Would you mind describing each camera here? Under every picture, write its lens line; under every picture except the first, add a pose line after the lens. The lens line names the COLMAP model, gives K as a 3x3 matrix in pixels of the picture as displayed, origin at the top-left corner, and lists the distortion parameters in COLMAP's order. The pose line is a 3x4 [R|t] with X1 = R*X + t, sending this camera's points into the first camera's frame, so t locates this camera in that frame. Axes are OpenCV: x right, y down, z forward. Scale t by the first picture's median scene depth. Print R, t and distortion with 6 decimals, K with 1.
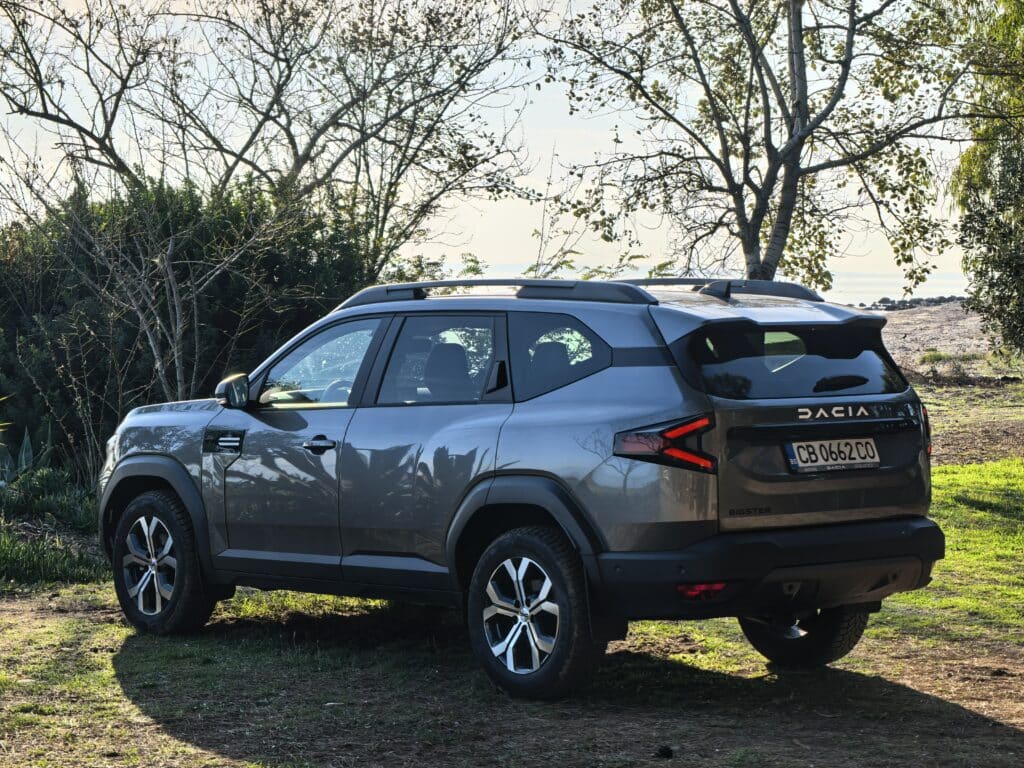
lens RADIAL K [[2703.4, 0, 522.3], [0, 2703.4, 407.7], [0, 0, 1]] dist [0.350400, 0.000000]
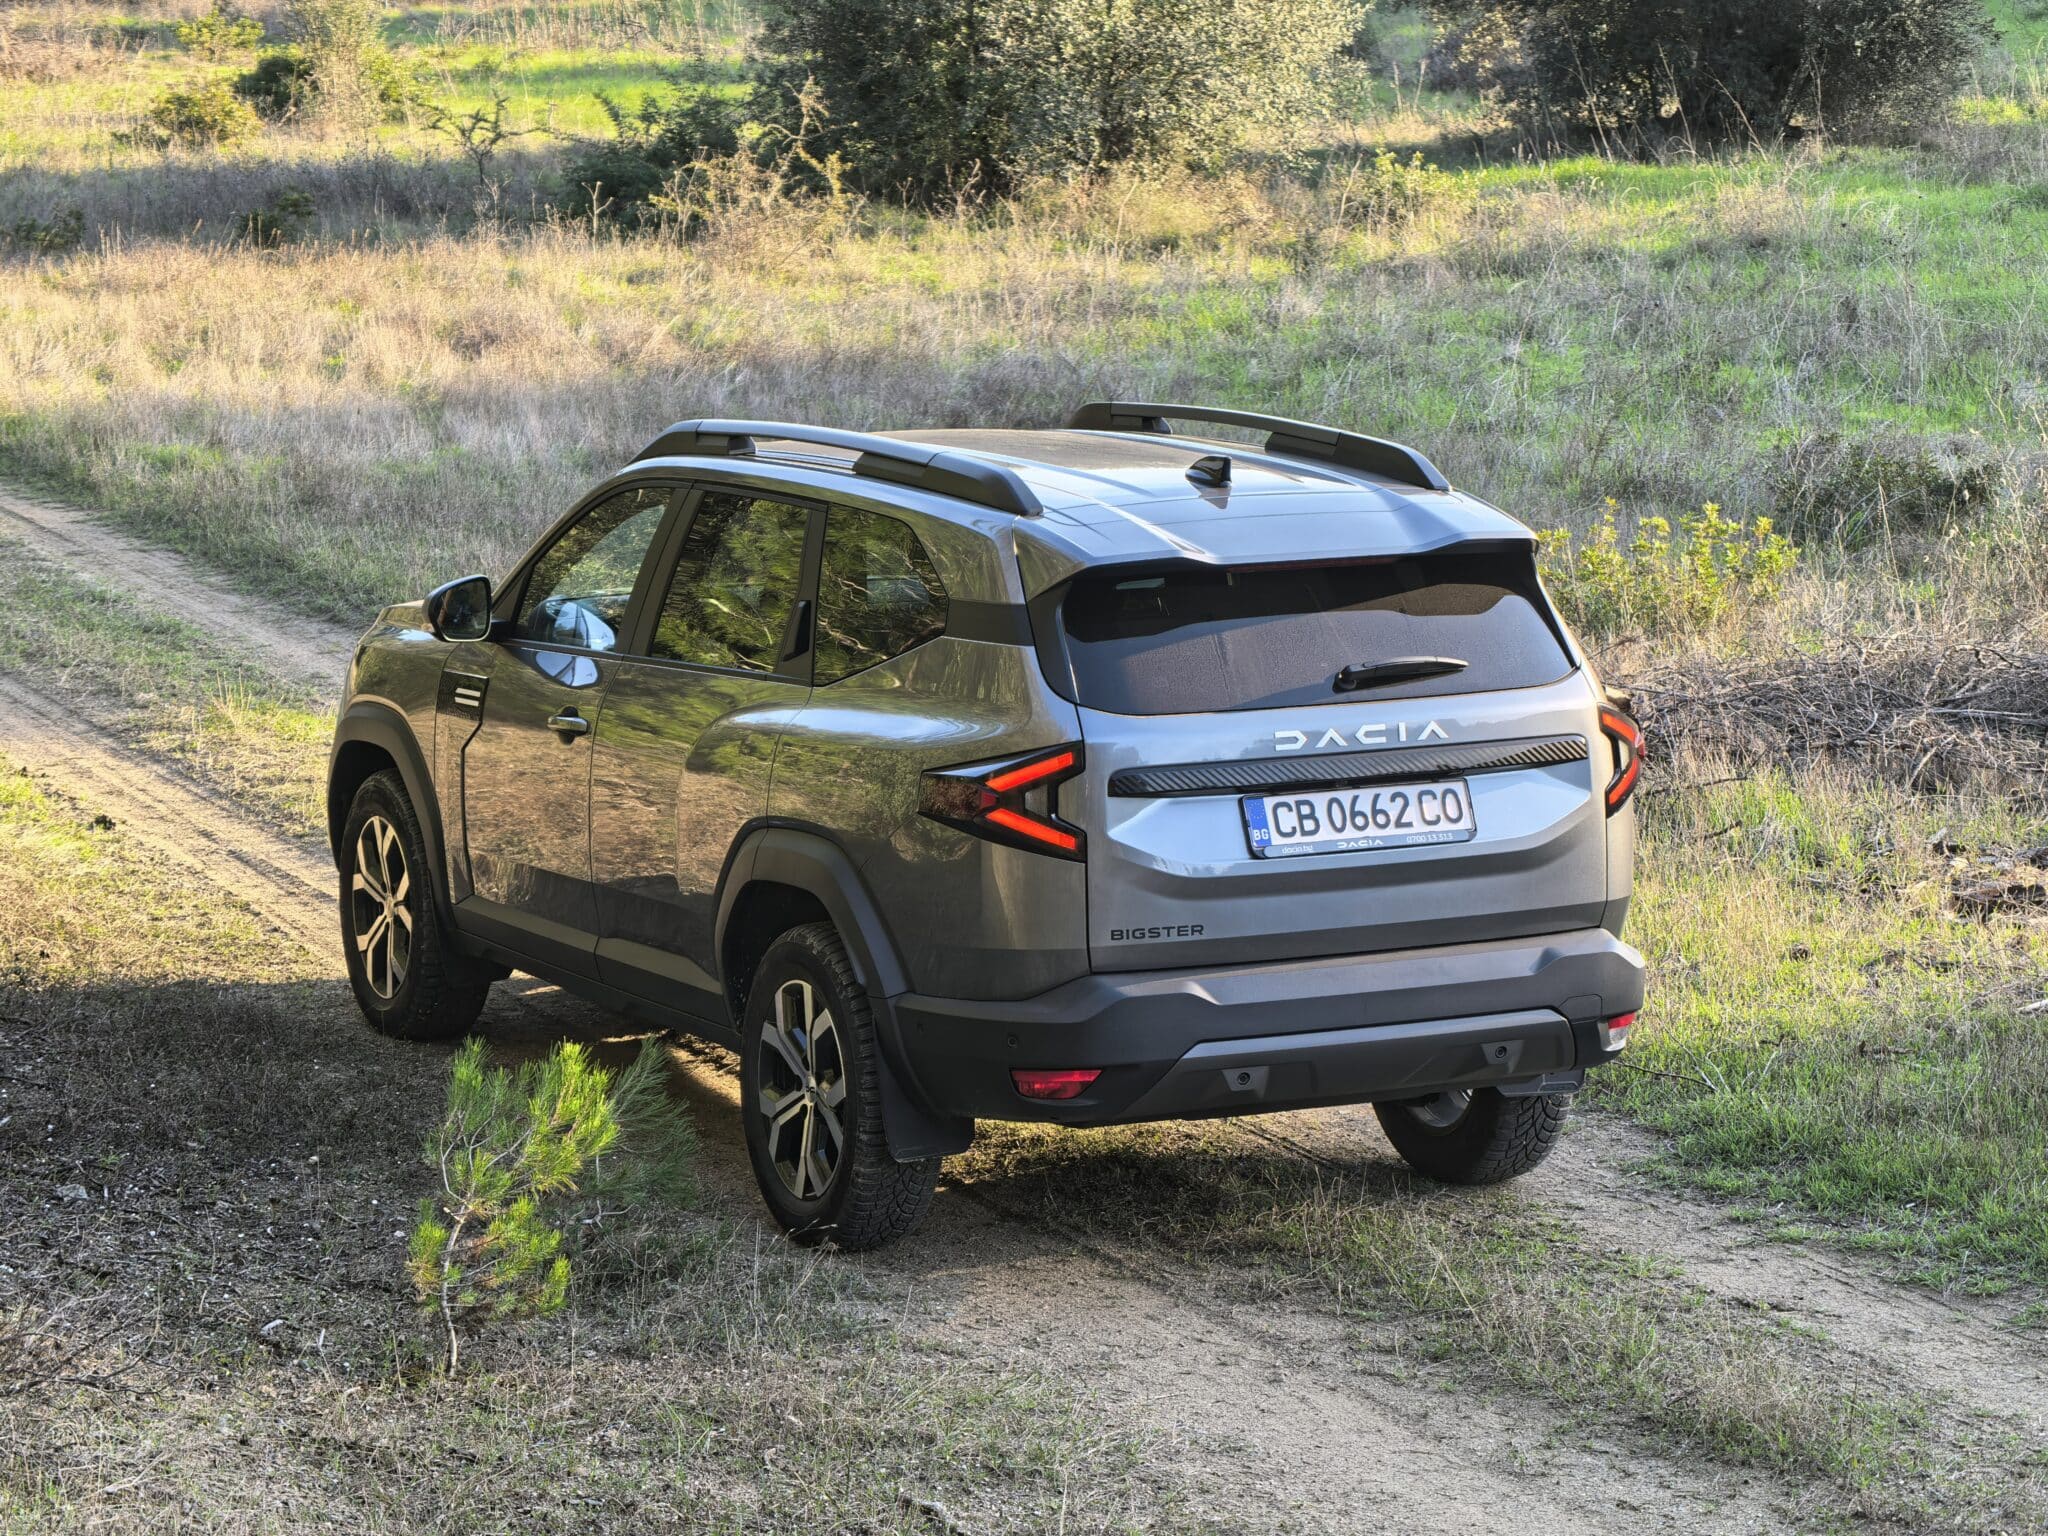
lens RADIAL K [[5406.8, 0, 990.1], [0, 5406.8, 931.5], [0, 0, 1]] dist [0.350400, 0.000000]
pose [[0.964115, 0.040971, -0.262304, 0.309930], [-0.007488, 0.991824, 0.127396, -0.089333], [0.265379, -0.120860, 0.956539, 0.001352]]
